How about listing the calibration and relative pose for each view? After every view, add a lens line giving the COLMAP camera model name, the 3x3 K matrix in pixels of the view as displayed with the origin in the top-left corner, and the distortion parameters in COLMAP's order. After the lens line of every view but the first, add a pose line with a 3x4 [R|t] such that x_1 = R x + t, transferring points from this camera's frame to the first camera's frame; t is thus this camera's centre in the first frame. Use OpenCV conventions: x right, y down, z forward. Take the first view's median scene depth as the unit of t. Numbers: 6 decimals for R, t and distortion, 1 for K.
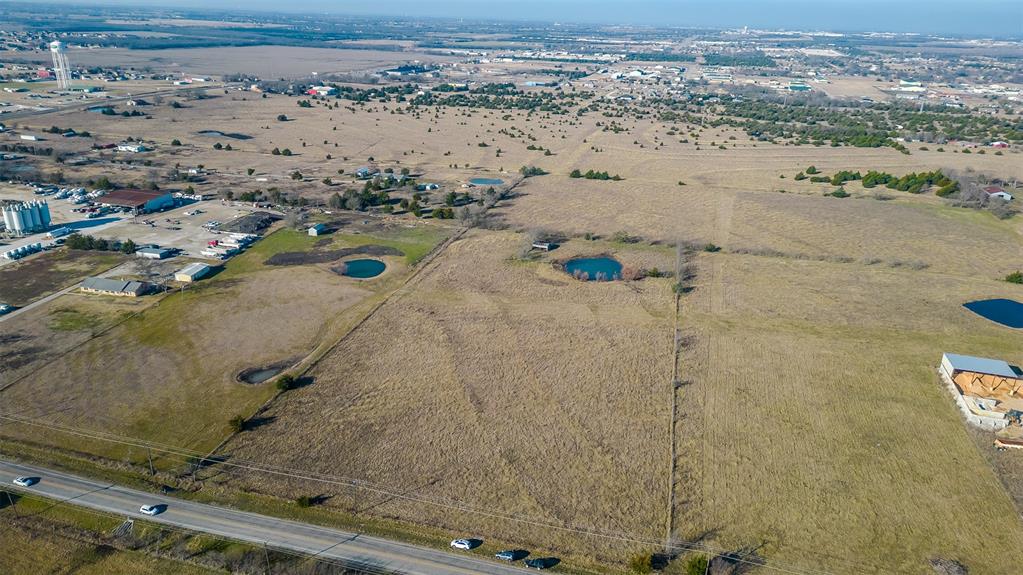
lens RADIAL K [[710.9, 0, 508.7], [0, 710.9, 289.1], [0, 0, 1]] dist [0.078087, -0.069490]
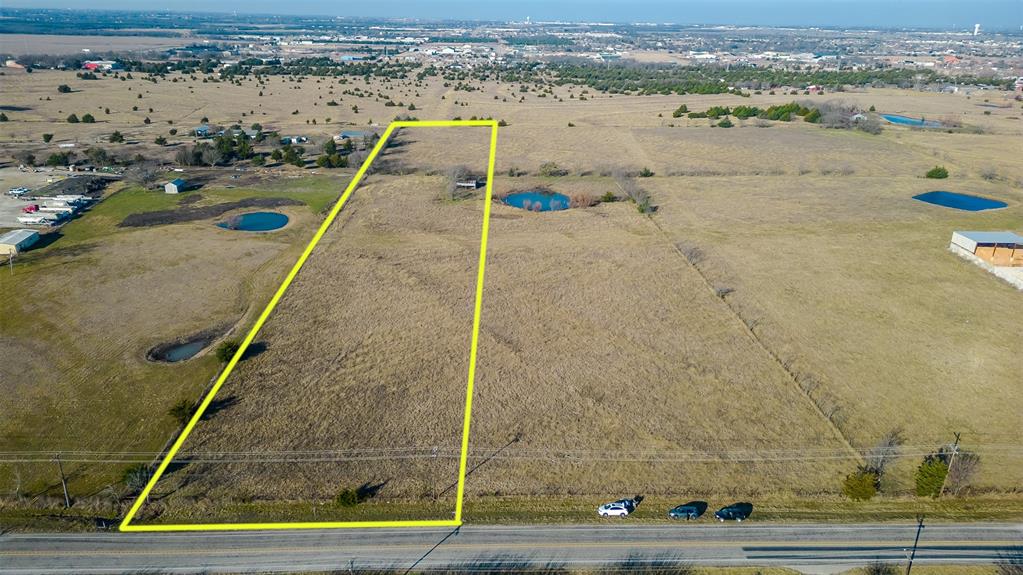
lens RADIAL K [[710.9, 0, 508.7], [0, 710.9, 289.1], [0, 0, 1]] dist [0.078087, -0.069490]
pose [[0.959479, -0.113060, 0.258104, -0.138742], [0.112050, 0.993527, 0.018669, 0.053674], [-0.258544, 0.011008, 0.965937, 0.159449]]
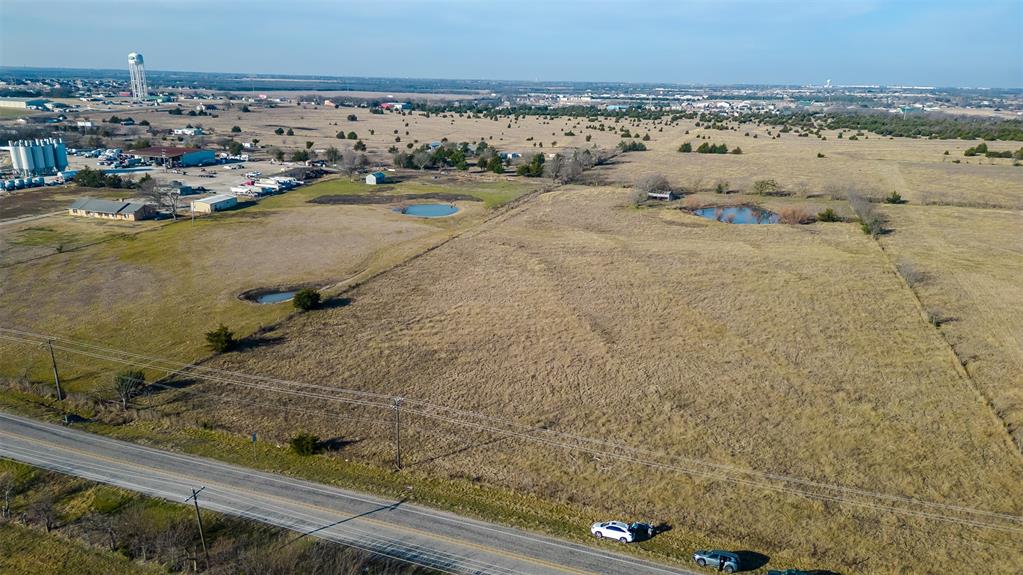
lens RADIAL K [[710.9, 0, 508.7], [0, 710.9, 289.1], [0, 0, 1]] dist [0.078087, -0.069490]
pose [[0.995286, 0.016393, -0.095589, -0.040604], [-0.024211, 0.996403, -0.081210, 0.104736], [0.093914, 0.083142, 0.992103, 0.227041]]
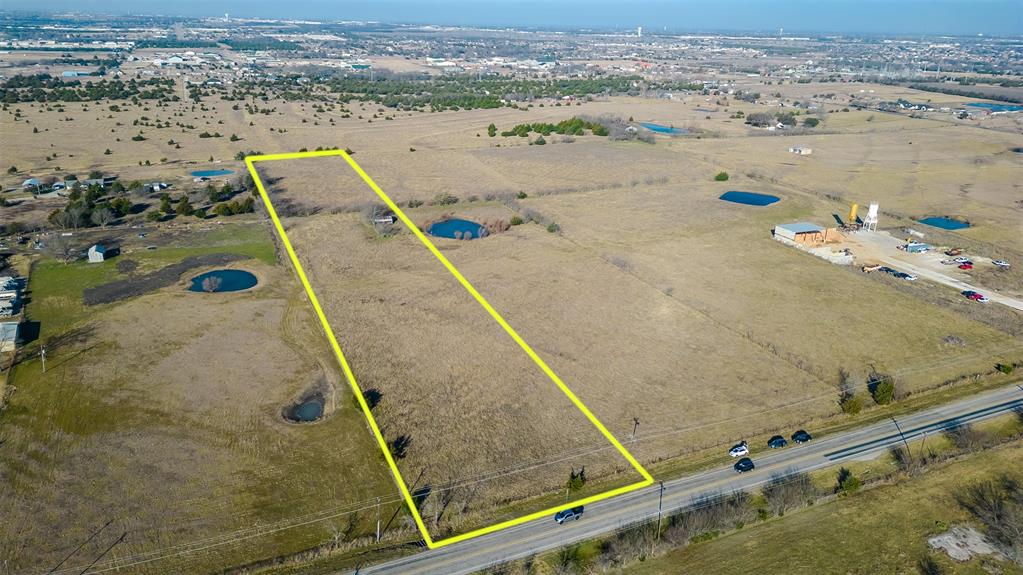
lens RADIAL K [[710.9, 0, 508.7], [0, 710.9, 289.1], [0, 0, 1]] dist [0.078087, -0.069490]
pose [[0.781091, -0.233863, 0.578969, -0.382188], [0.226756, 0.970151, 0.085955, -0.015612], [-0.581789, 0.064146, 0.810806, 0.150027]]
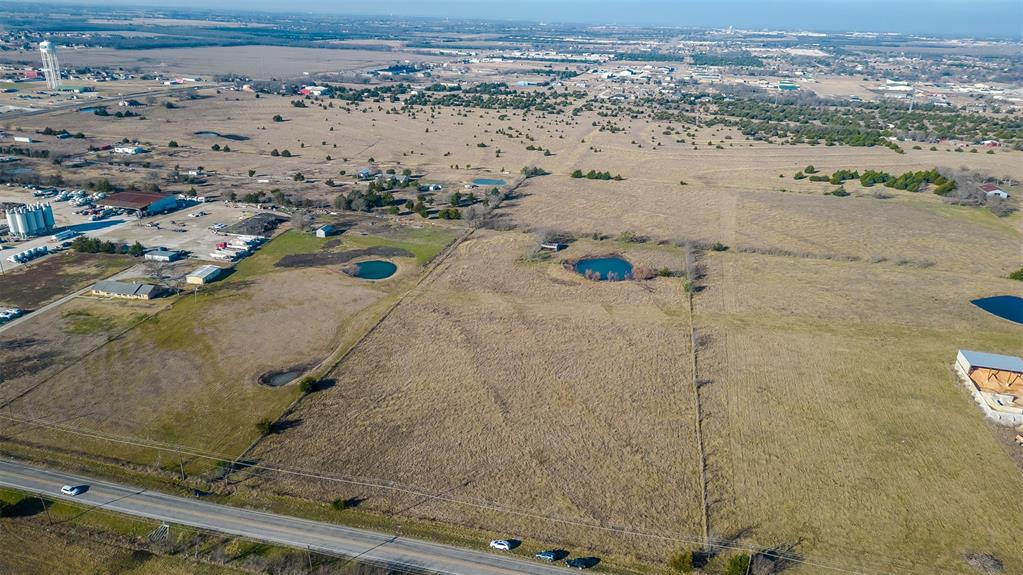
lens RADIAL K [[710.9, 0, 508.7], [0, 710.9, 289.1], [0, 0, 1]] dist [0.078087, -0.069490]
pose [[0.999800, -0.006750, 0.018824, -0.031380], [0.006742, 0.999977, 0.000480, -0.000915], [-0.018827, -0.000353, 0.999823, -0.000551]]
